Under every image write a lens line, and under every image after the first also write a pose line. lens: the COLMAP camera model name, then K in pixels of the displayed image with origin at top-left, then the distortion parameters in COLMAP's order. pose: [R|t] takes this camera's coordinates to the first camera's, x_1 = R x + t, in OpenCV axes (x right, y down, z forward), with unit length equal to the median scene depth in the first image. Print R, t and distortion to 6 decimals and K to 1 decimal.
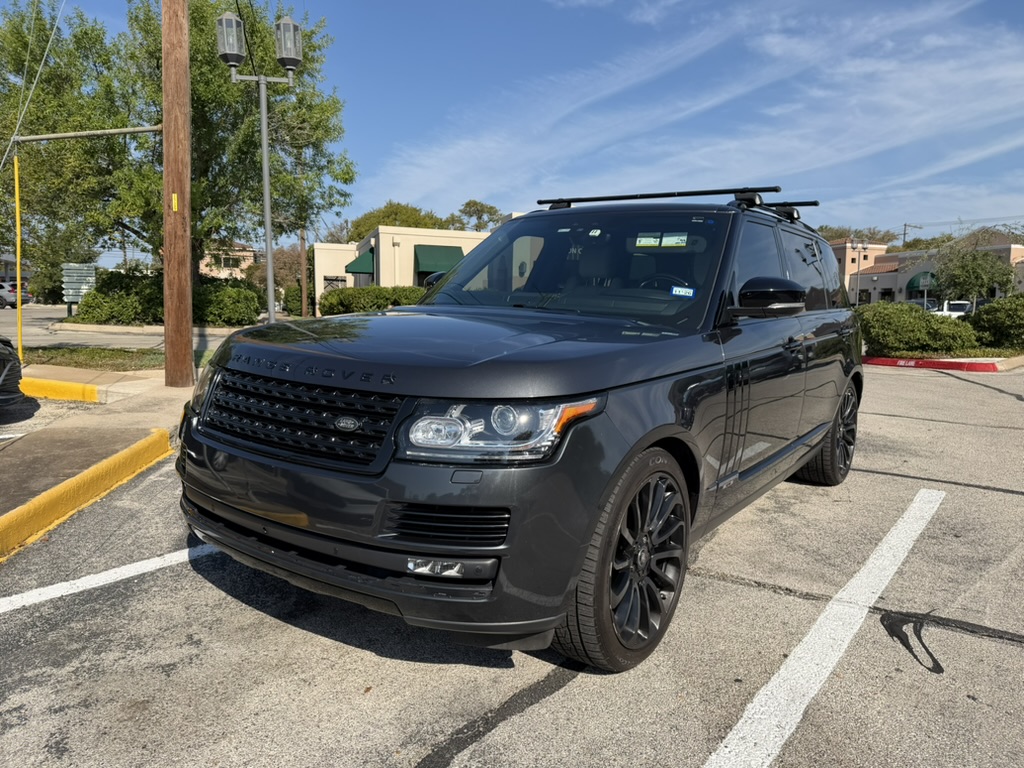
lens RADIAL K [[833.6, 0, 509.0], [0, 833.6, 362.4], [0, 0, 1]] dist [0.000842, 0.002150]
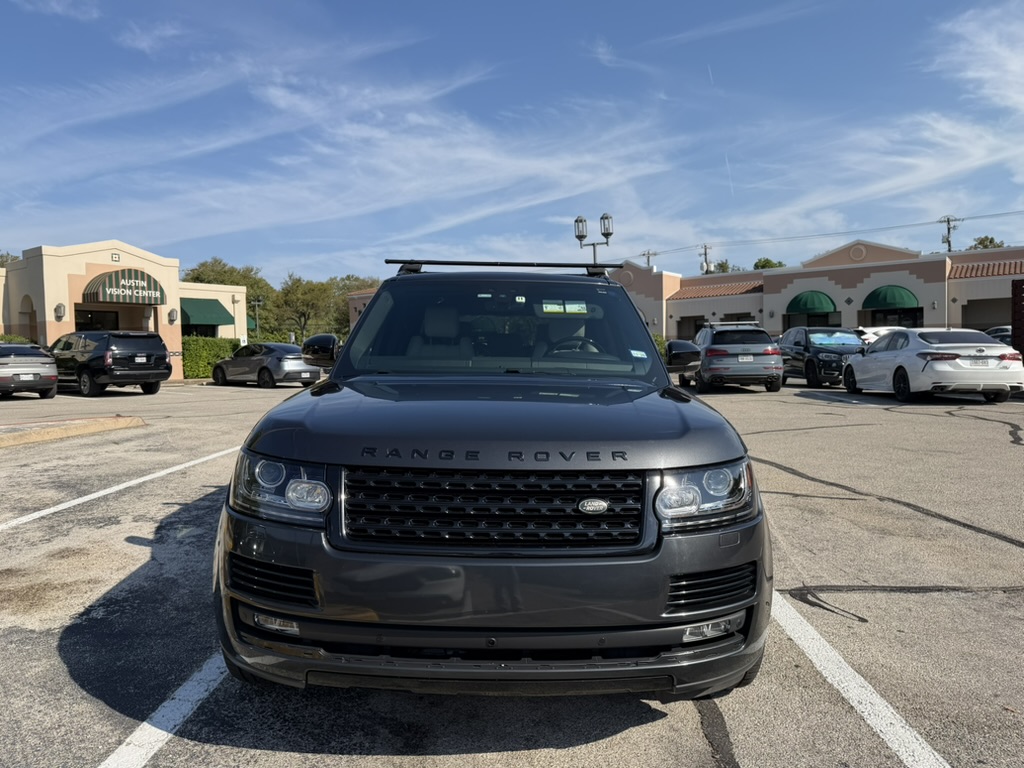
lens RADIAL K [[833.6, 0, 509.0], [0, 833.6, 362.4], [0, 0, 1]] dist [0.000842, 0.002150]
pose [[0.791136, -0.021884, 0.611248, -0.101249], [0.050824, 0.998256, -0.030042, -0.007195], [-0.609525, 0.054834, 0.790868, 0.026379]]
